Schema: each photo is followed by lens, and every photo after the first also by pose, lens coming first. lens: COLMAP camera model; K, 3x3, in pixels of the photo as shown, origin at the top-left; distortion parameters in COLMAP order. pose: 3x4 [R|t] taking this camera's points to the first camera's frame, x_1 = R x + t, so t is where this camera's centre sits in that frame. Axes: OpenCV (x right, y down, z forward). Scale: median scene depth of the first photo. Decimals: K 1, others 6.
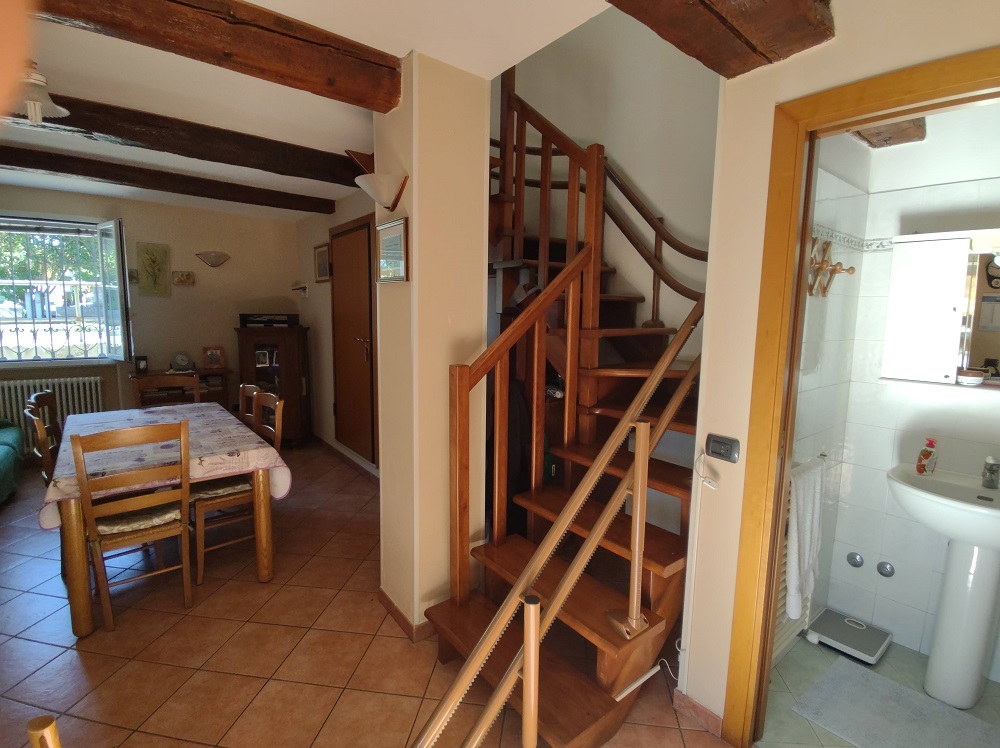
lens RADIAL K [[484.2, 0, 507.7], [0, 484.2, 372.0], [0, 0, 1]] dist [0.005995, -0.017997]
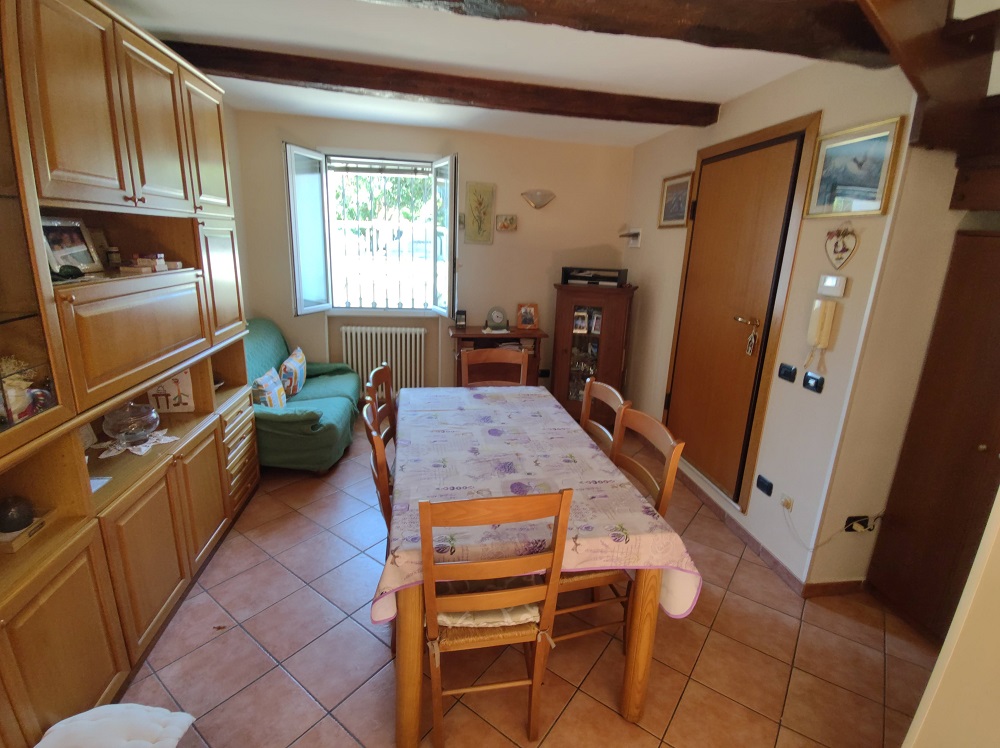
lens RADIAL K [[484.2, 0, 493.8], [0, 484.2, 370.8], [0, 0, 1]] dist [0.005995, -0.017997]
pose [[0.859794, 0.147166, -0.488975, -0.431998], [-0.085968, 0.985619, 0.145478, -0.107813], [0.503352, -0.083045, 0.860081, 0.413969]]
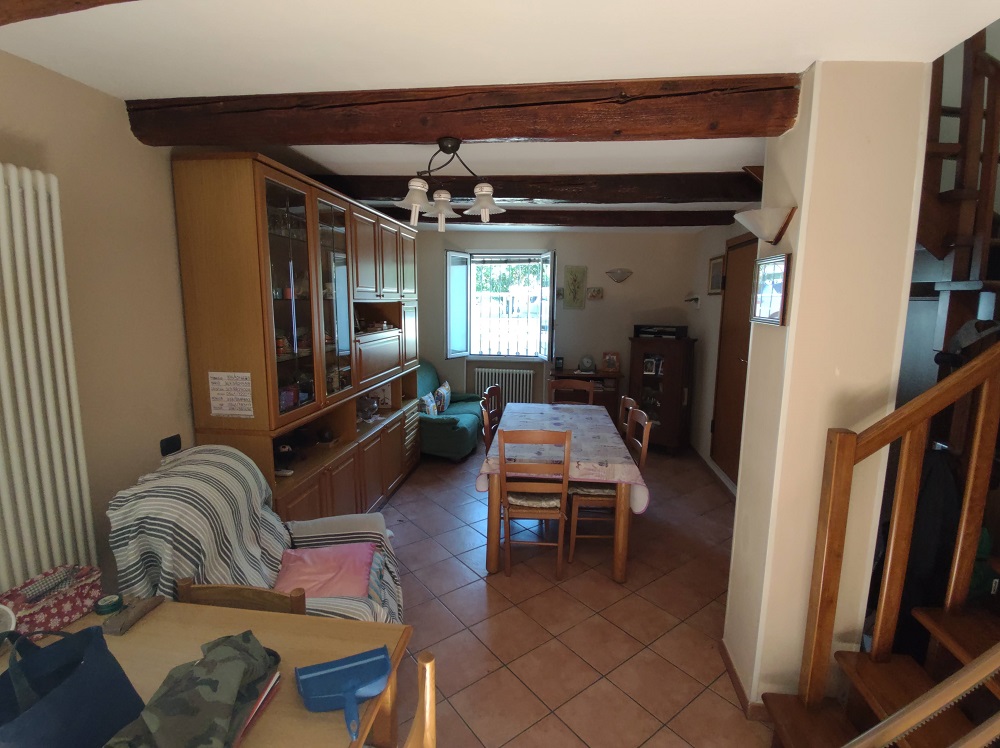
lens RADIAL K [[484.2, 0, 493.6], [0, 484.2, 369.9], [0, 0, 1]] dist [0.005995, -0.017997]
pose [[0.687388, 0.096616, -0.719836, 0.059578], [-0.087668, 0.994903, 0.049818, -0.086423], [0.720980, 0.028862, 0.692355, 0.010133]]
